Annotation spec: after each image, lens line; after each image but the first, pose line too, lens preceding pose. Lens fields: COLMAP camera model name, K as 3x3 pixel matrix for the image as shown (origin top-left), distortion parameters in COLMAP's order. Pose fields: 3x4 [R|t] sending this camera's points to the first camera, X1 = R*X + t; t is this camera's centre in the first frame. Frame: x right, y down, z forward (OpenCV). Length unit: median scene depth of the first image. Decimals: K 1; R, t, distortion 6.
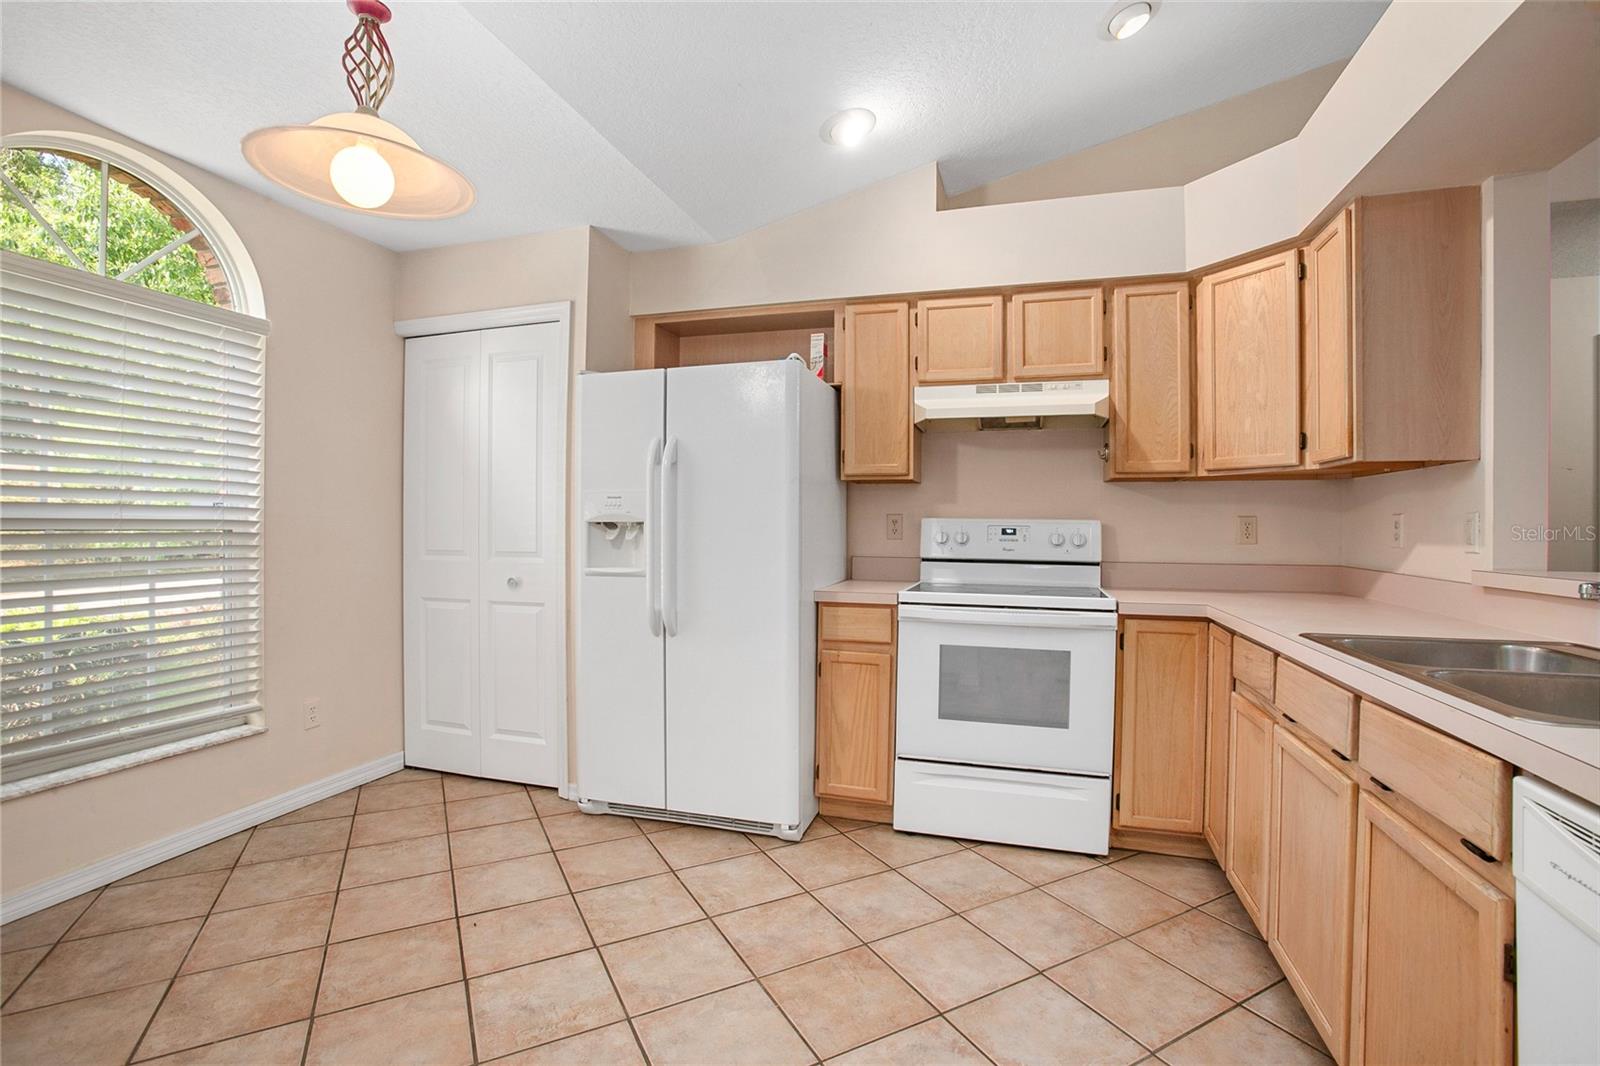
lens RADIAL K [[733.8, 0, 801.1], [0, 733.8, 524.2], [0, 0, 1]] dist [-0.080996, 0.034528]
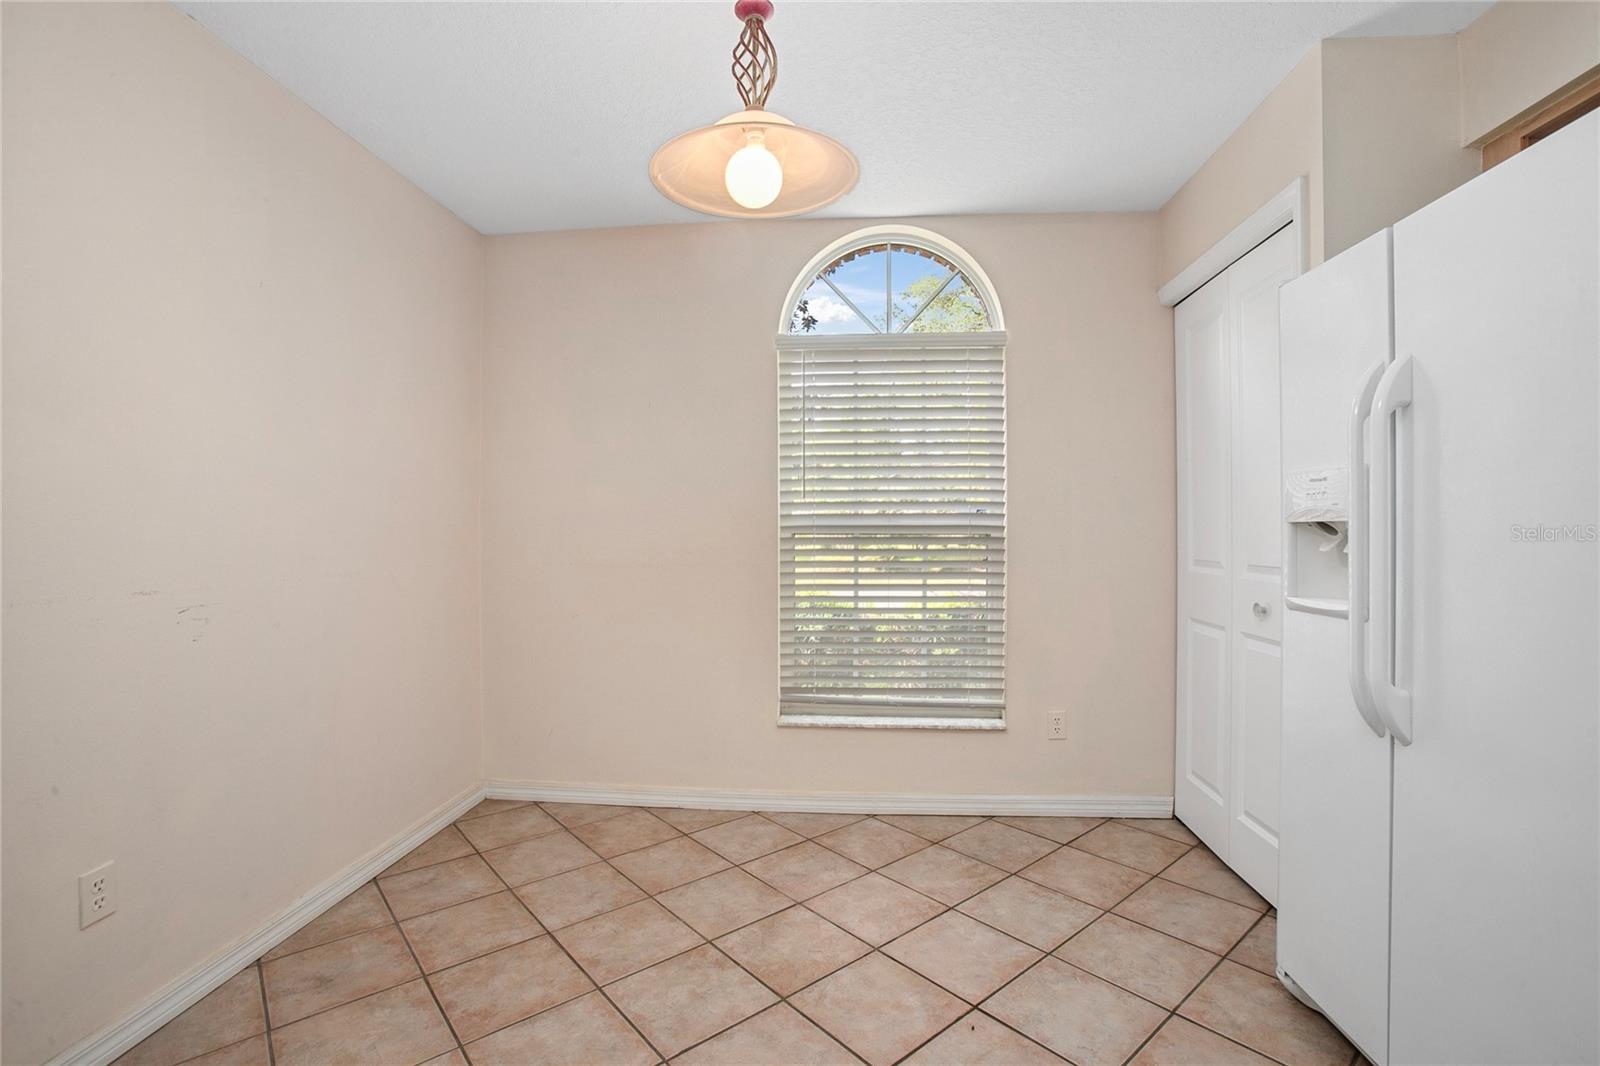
lens RADIAL K [[738.2, 0, 823.6], [0, 738.2, 532.6], [0, 0, 1]] dist [-0.053060, 0.029794]
pose [[0.224683, -0.000207, -0.974432, 0.231675], [0.005797, 0.999983, 0.001124, 0.002246], [0.974415, -0.005902, 0.224680, 0.506409]]
